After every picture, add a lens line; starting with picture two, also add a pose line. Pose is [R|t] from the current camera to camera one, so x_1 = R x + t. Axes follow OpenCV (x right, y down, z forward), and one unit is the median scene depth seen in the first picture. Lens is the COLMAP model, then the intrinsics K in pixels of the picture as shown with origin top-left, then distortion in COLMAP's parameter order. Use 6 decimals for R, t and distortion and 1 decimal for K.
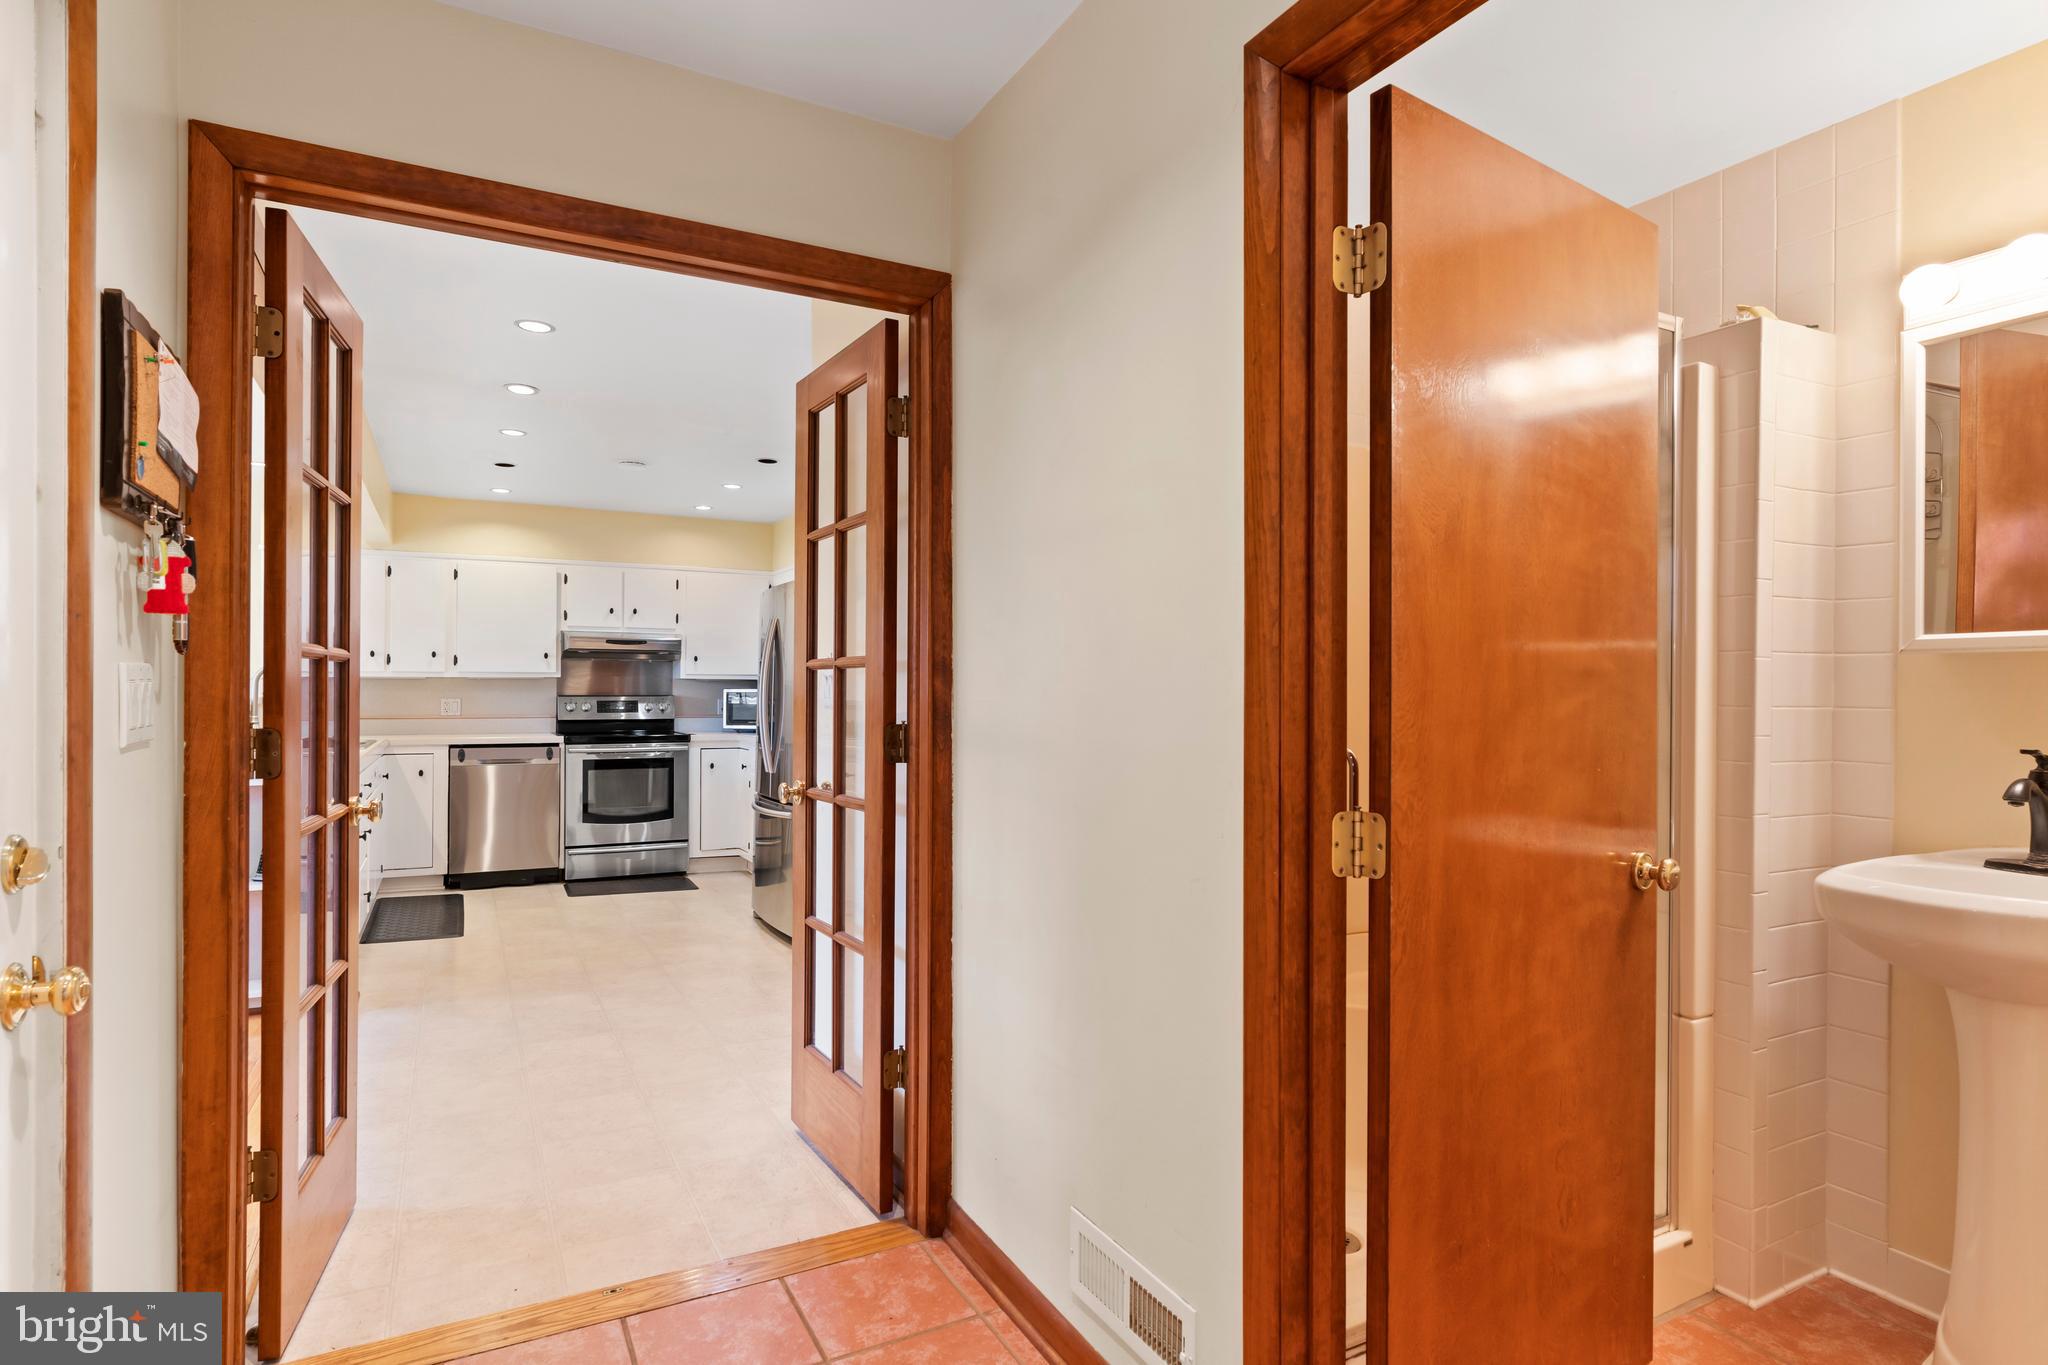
lens RADIAL K [[1049.7, 0, 1017.9], [0, 1049.7, 687.1], [0, 0, 1]] dist [-0.009809, 0.003543]
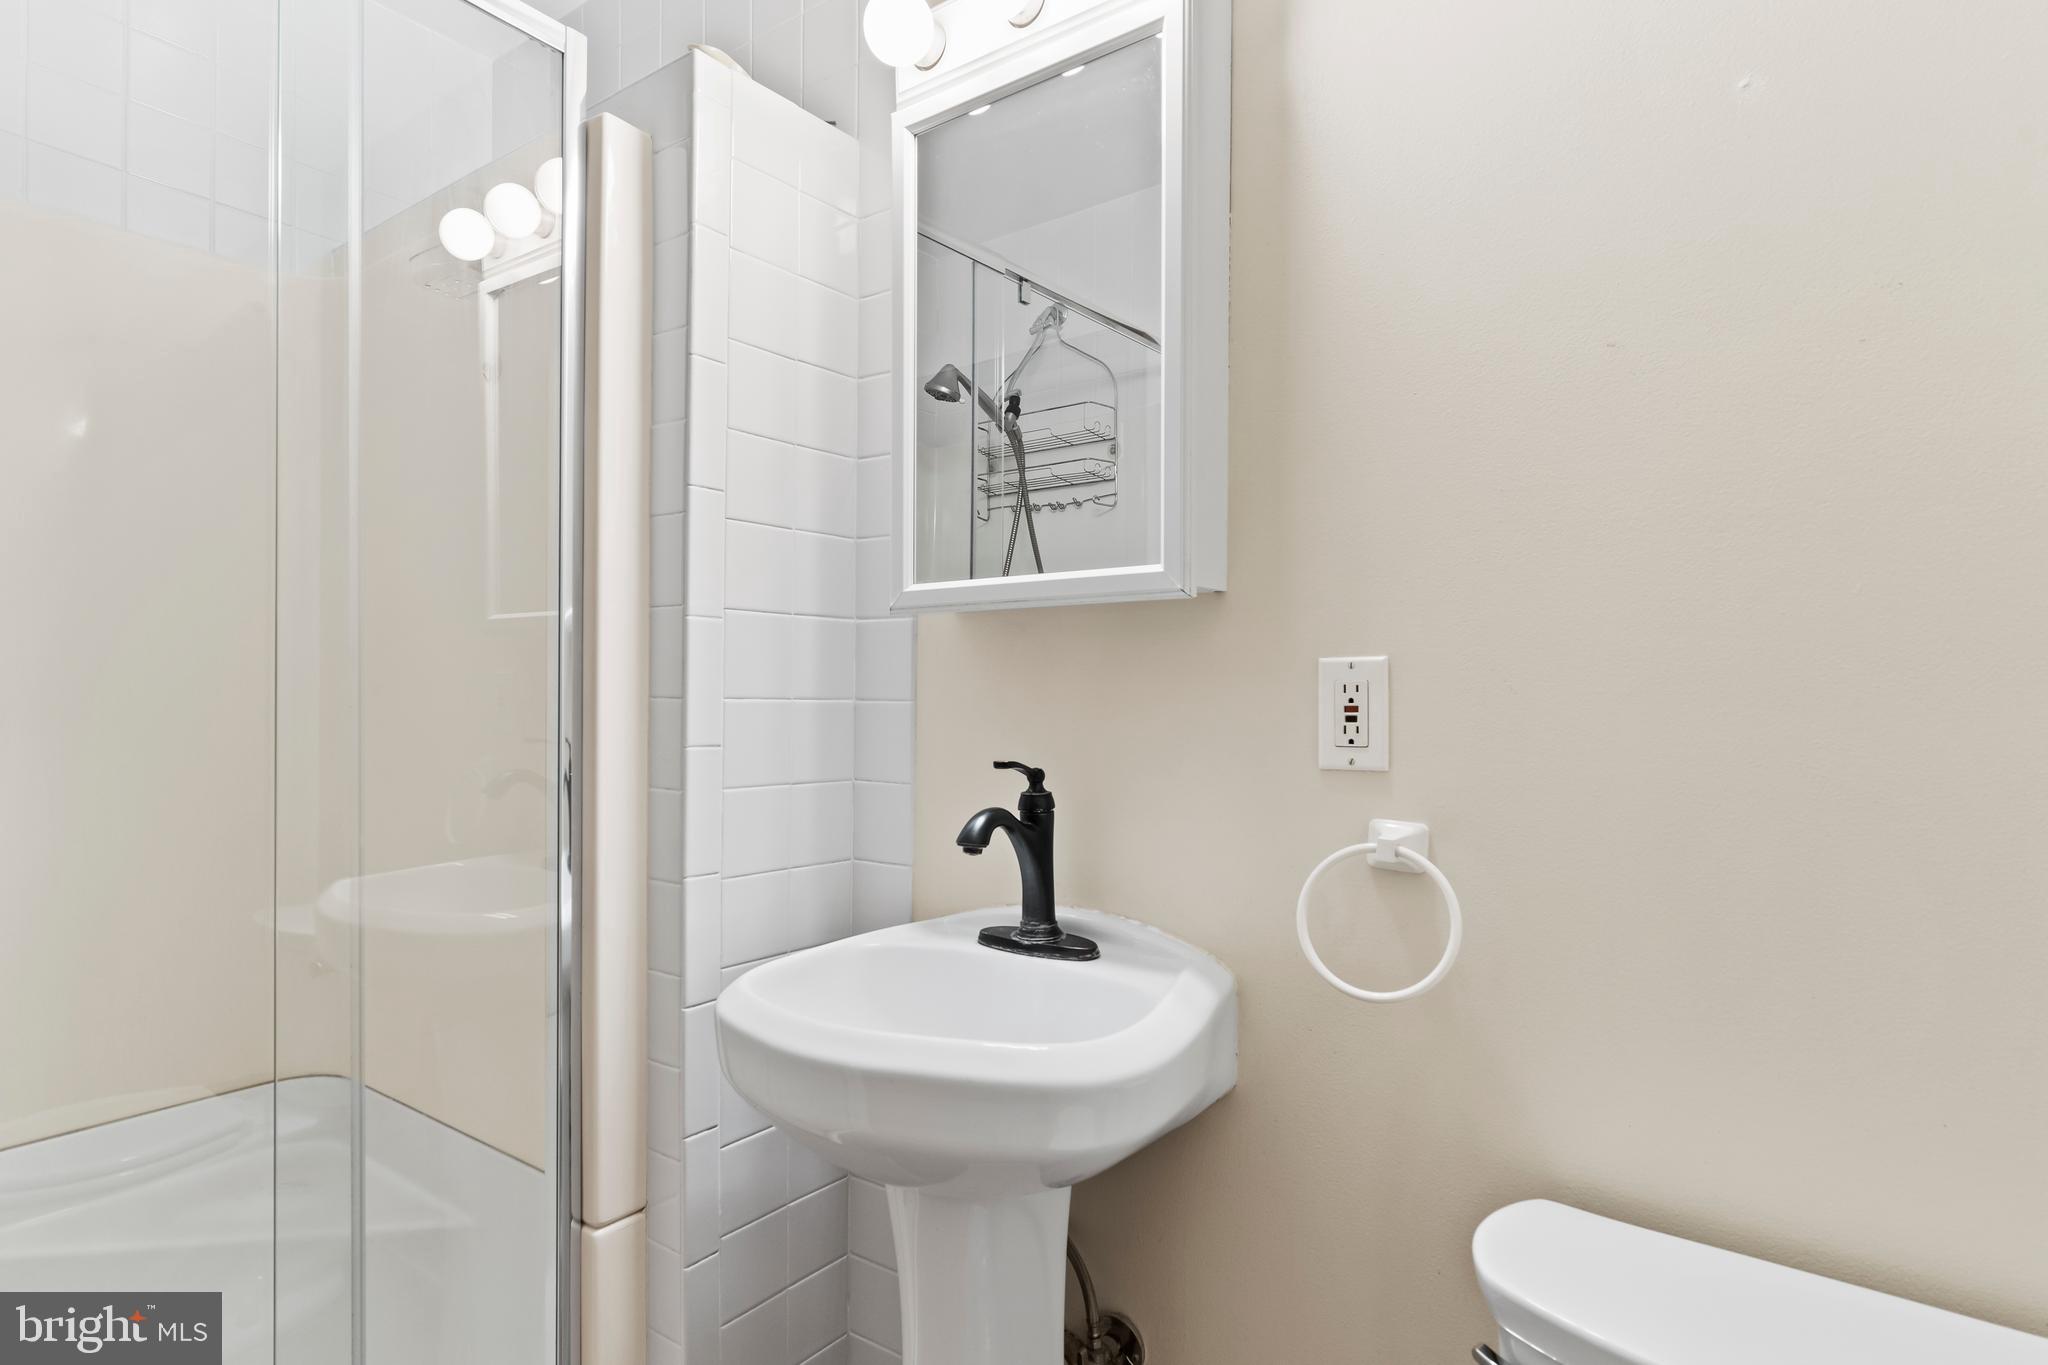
lens RADIAL K [[1049.7, 0, 1037.5], [0, 1049.7, 698.4], [0, 0, 1]] dist [-0.009809, 0.003543]
pose [[0.891027, -0.004769, 0.453925, 0.612269], [0.001824, 0.999974, 0.006926, 0.015341], [-0.453946, -0.005344, 0.891013, 0.370837]]
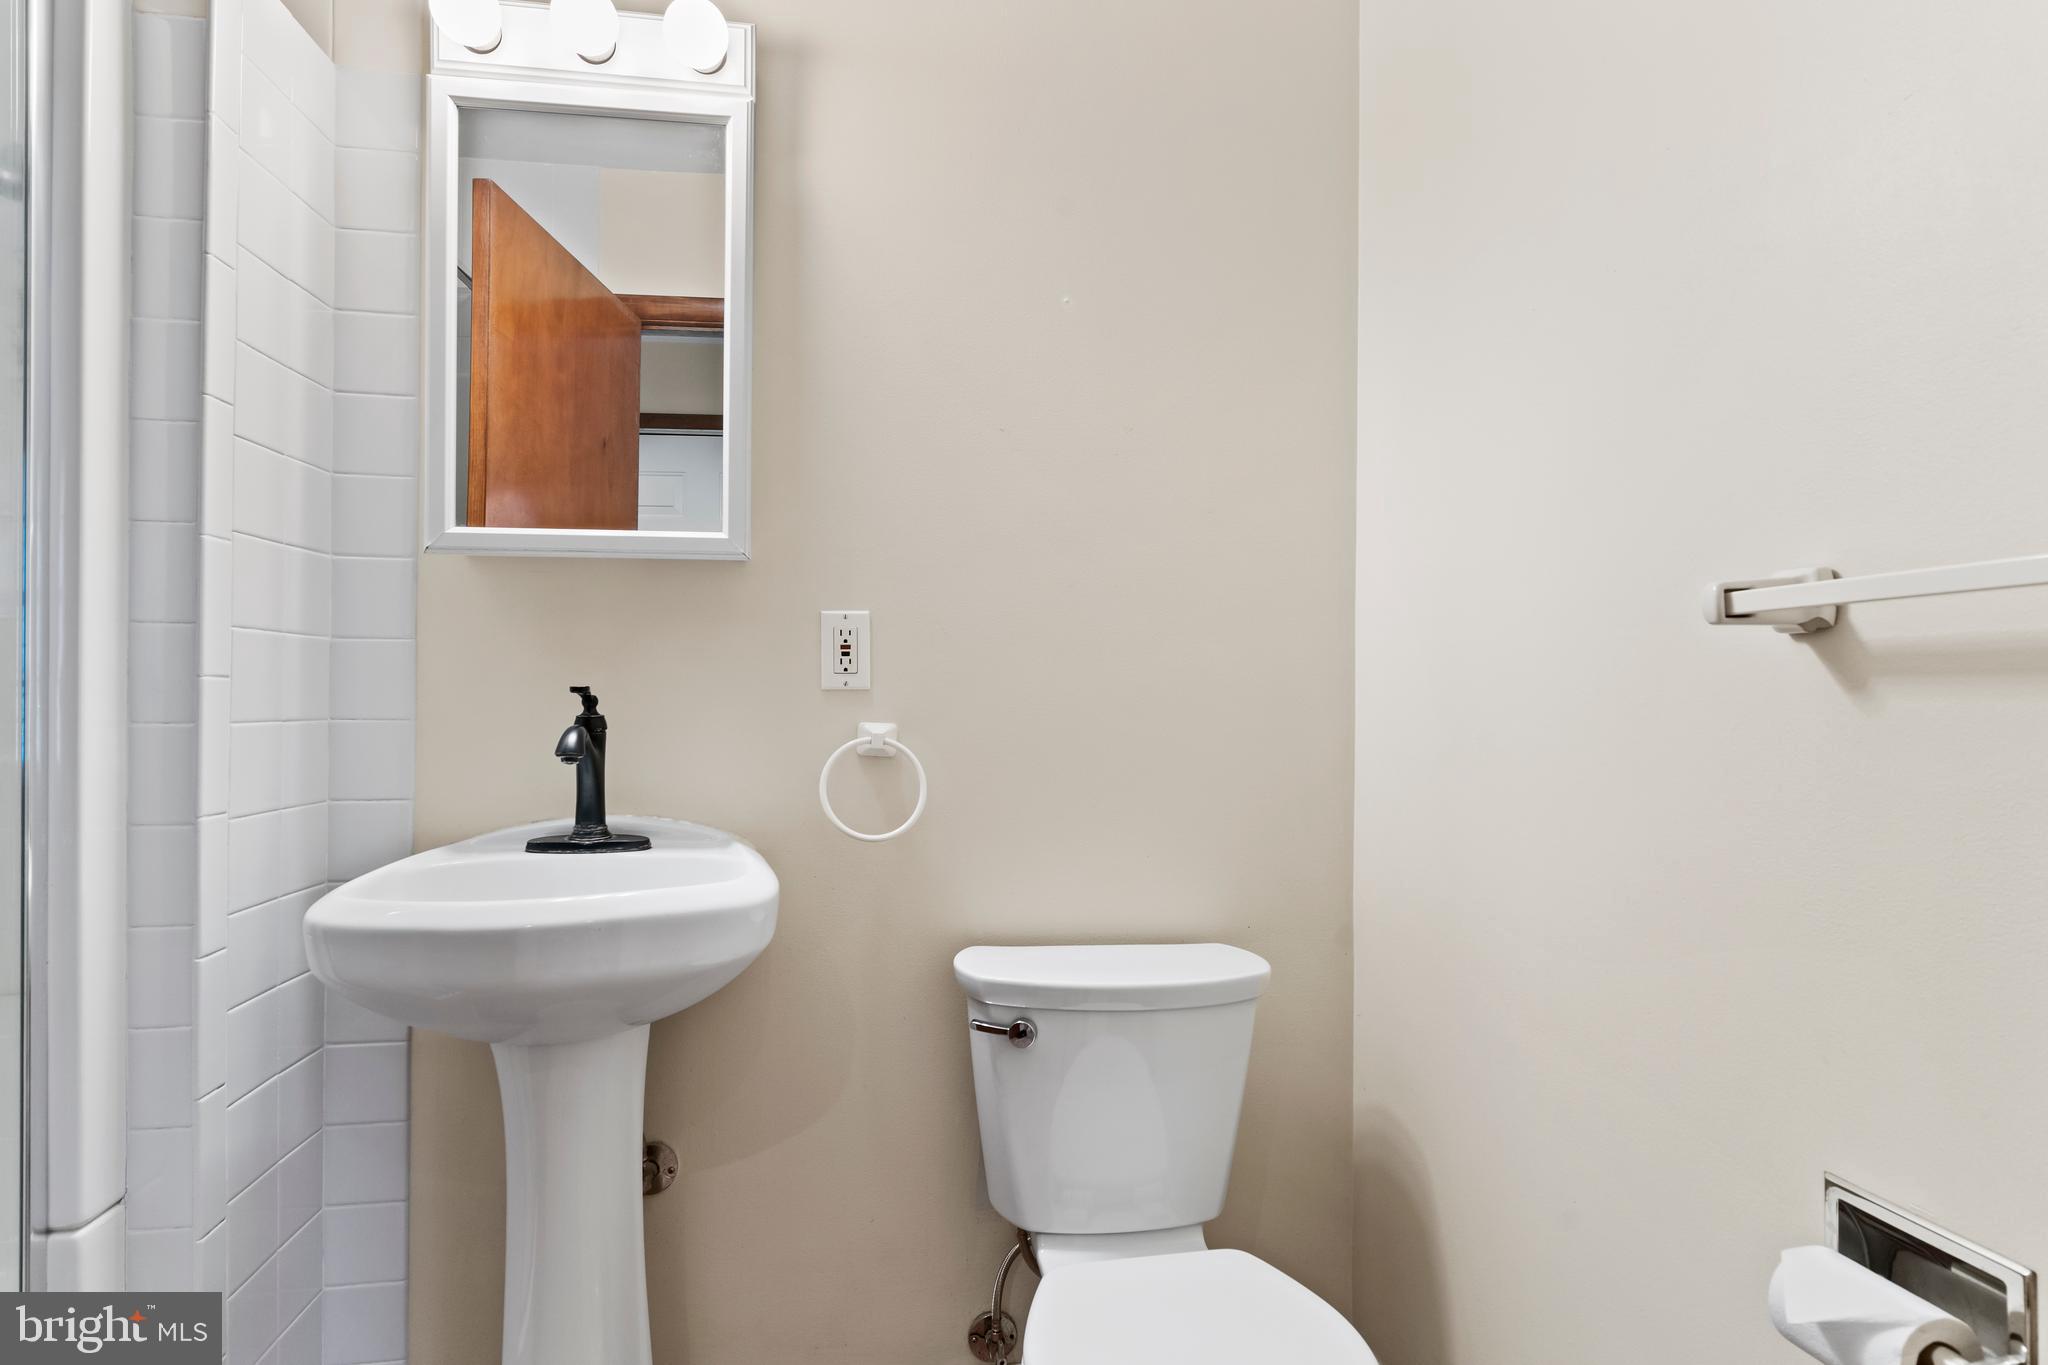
lens RADIAL K [[1049.7, 0, 994.8], [0, 1049.7, 687.0], [0, 0, 1]] dist [-0.009809, 0.003543]
pose [[0.326274, -0.003778, 0.945268, 0.316673], [-0.003991, 0.999978, 0.005374, 0.048216], [-0.945267, -0.005526, 0.326251, 0.418376]]
